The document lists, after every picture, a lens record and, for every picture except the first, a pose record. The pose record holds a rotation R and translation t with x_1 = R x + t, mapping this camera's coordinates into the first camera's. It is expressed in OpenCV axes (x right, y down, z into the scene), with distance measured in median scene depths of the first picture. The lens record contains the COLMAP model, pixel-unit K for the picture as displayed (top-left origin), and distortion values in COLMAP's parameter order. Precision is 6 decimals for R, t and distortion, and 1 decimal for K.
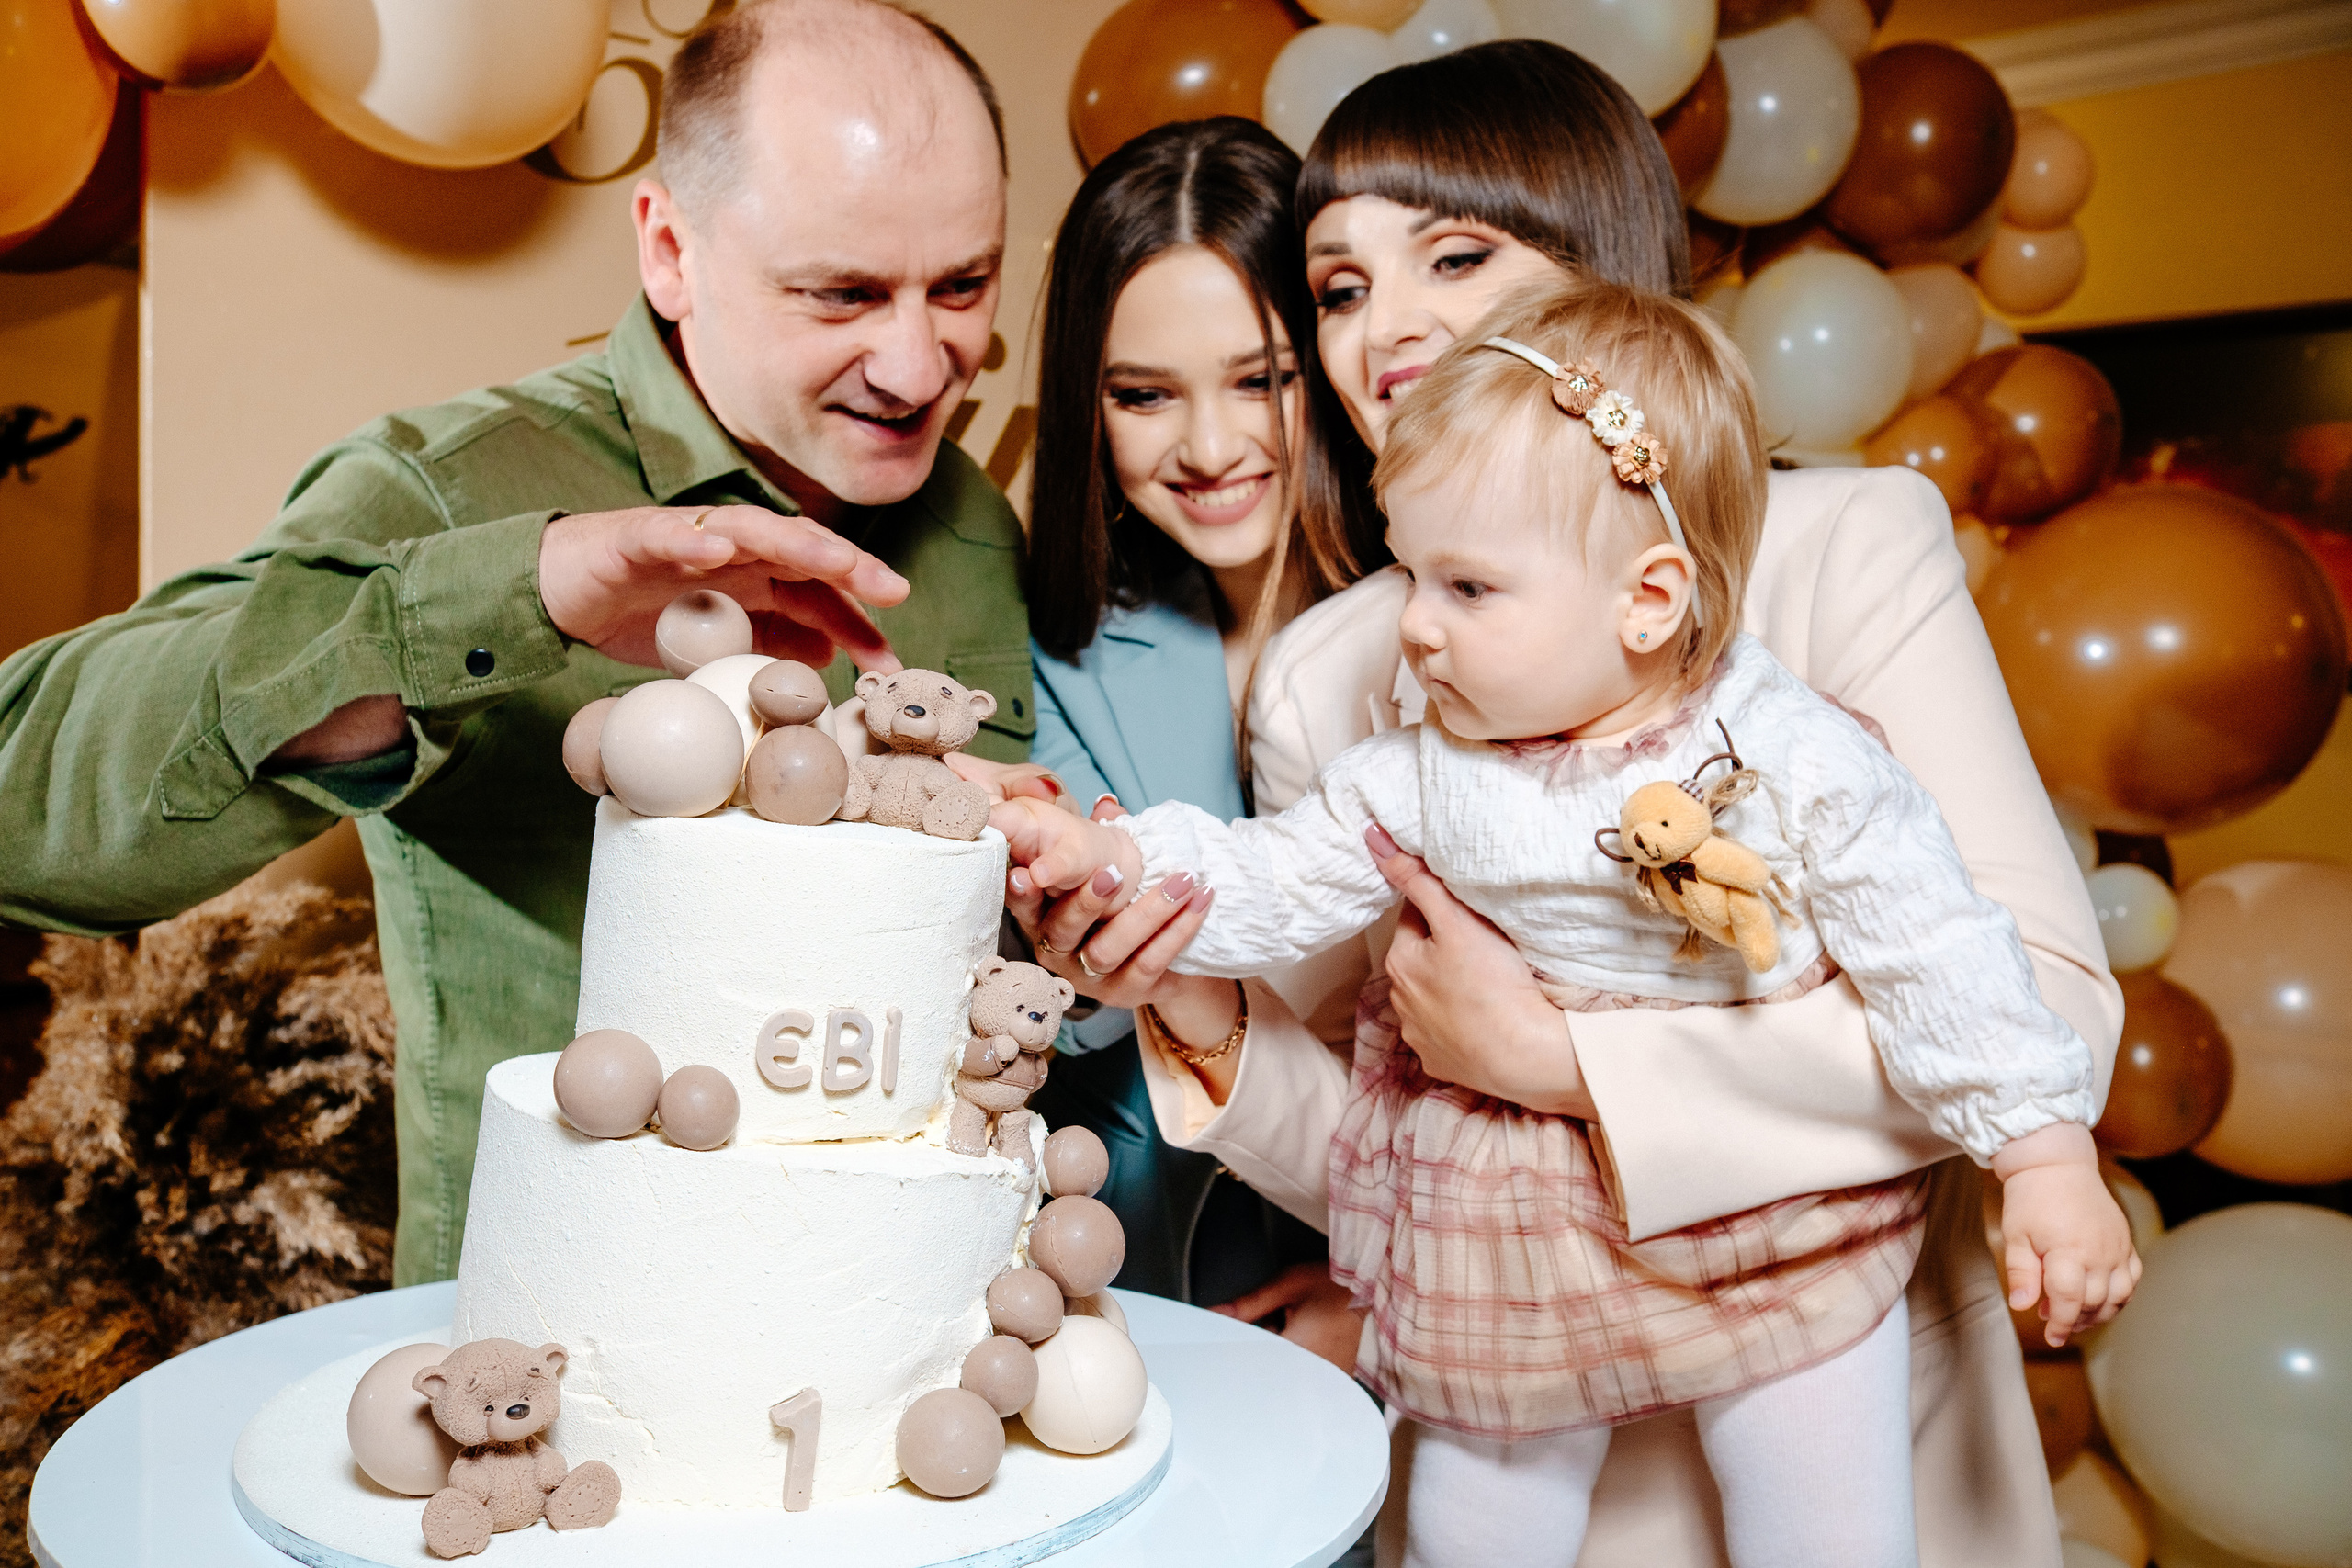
lens RADIAL K [[2344.9, 0, 1184.5], [0, 2344.9, 783.1], [0, 0, 1]] dist [-0.065897, 0.000000]
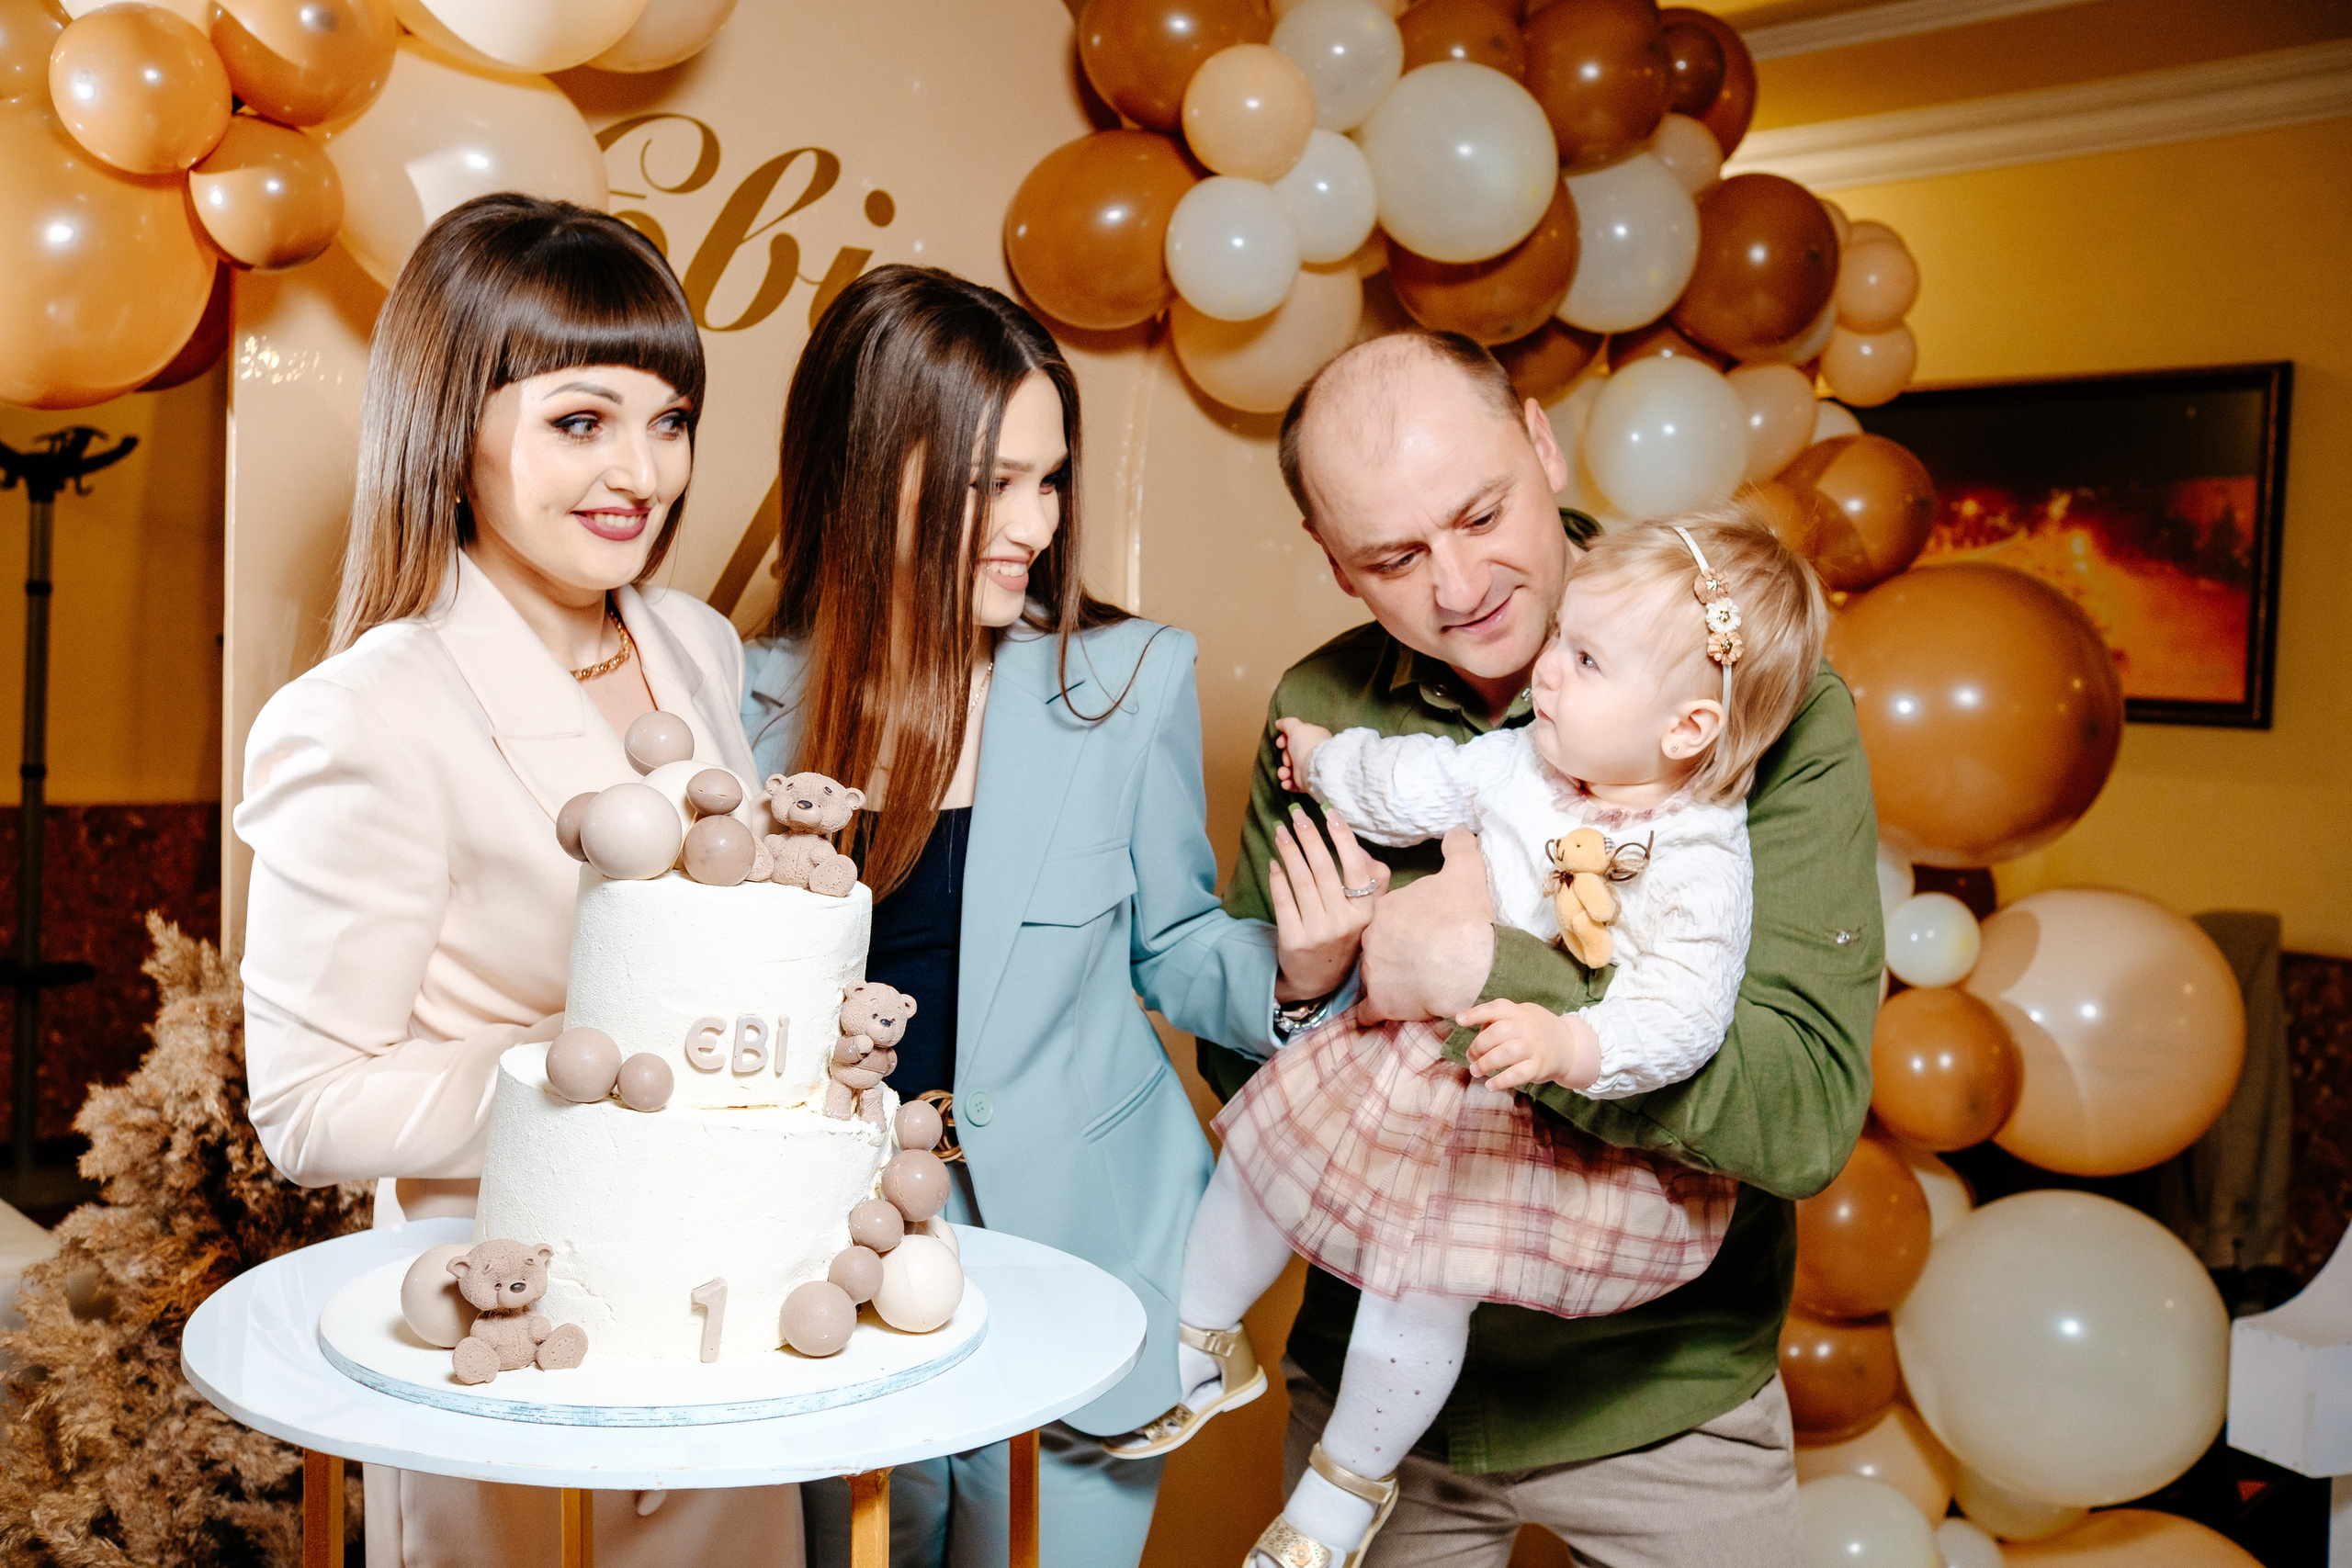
lens RADIAL K [[2344.9, 0, 1166.8], [0, 2344.9, 783.5], [0, 0, 1]] dist [-0.065897, 0.000000]
pose [[0.999770, 0.010751, -0.018560, 0.085638], [-0.010670, 0.999933, 0.004450, -0.034449], [0.018607, -0.004251, 0.999818, -0.269000]]
